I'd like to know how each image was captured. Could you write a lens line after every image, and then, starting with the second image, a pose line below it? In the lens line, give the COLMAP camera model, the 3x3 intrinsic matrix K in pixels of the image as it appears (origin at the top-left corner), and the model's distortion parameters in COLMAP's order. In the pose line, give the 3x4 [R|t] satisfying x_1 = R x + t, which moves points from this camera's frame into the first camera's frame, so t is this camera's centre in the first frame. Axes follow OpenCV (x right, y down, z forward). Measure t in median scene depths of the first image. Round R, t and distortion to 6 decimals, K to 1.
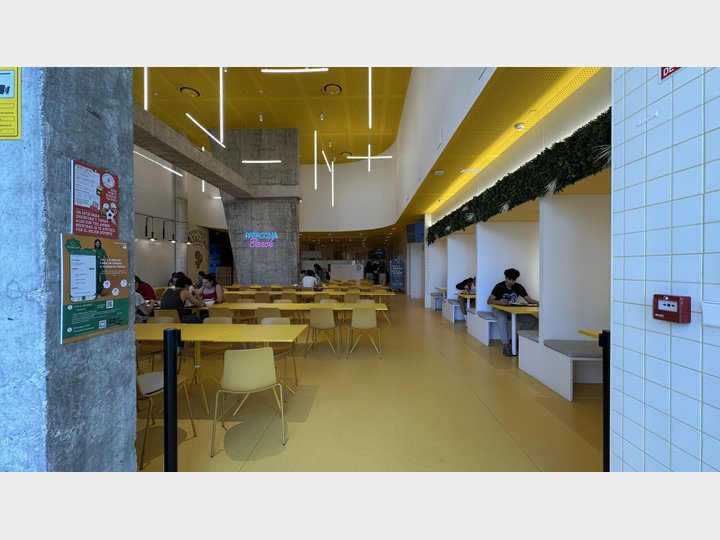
lens RADIAL K [[285.4, 0, 360.0], [0, 285.4, 270.0], [0, 0, 1]] dist [-0.000637, -0.000120]
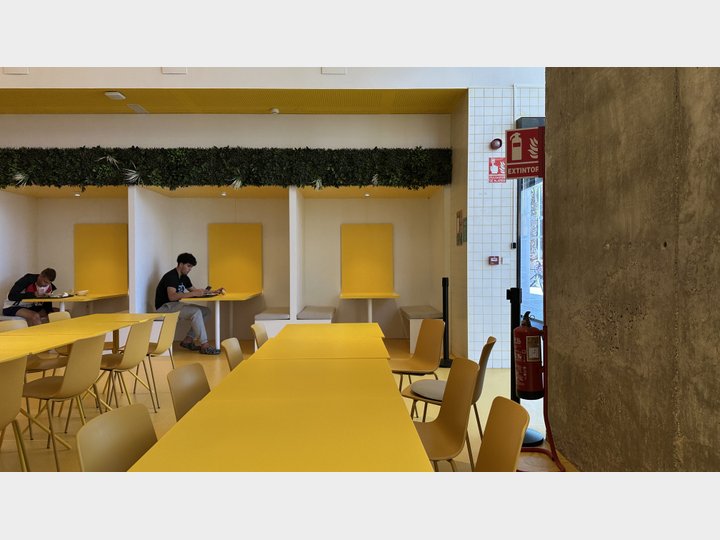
lens RADIAL K [[506.4, 0, 360.0], [0, 506.4, 270.0], [0, 0, 1]] dist [0.086898, -0.103286]
pose [[-0.018701, -0.006383, 0.999805, -1.635884], [0.011655, 0.999910, 0.006602, 0.068934], [-0.999757, 0.011776, -0.018625, 0.952905]]
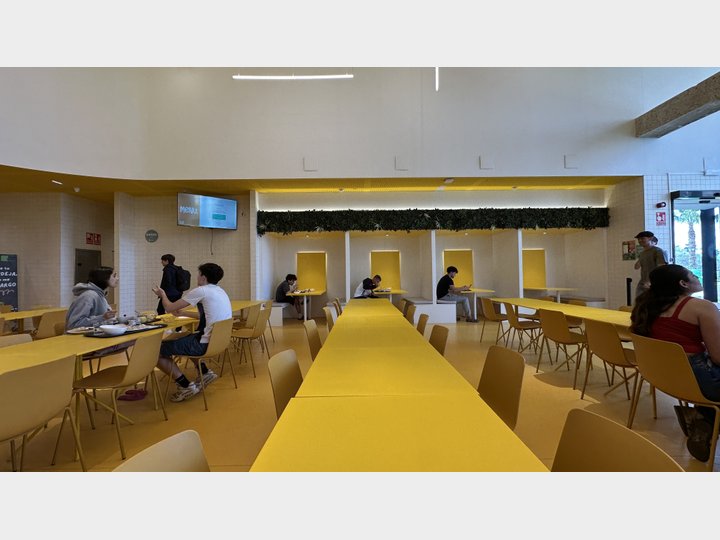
lens RADIAL K [[285.4, 0, 360.0], [0, 285.4, 270.0], [0, 0, 1]] dist [-0.000637, -0.000120]
pose [[-0.031622, 0.022062, 0.999256, -1.622787], [0.023445, 0.999498, -0.021325, 0.058707], [-0.999225, 0.022754, -0.032123, 2.749058]]
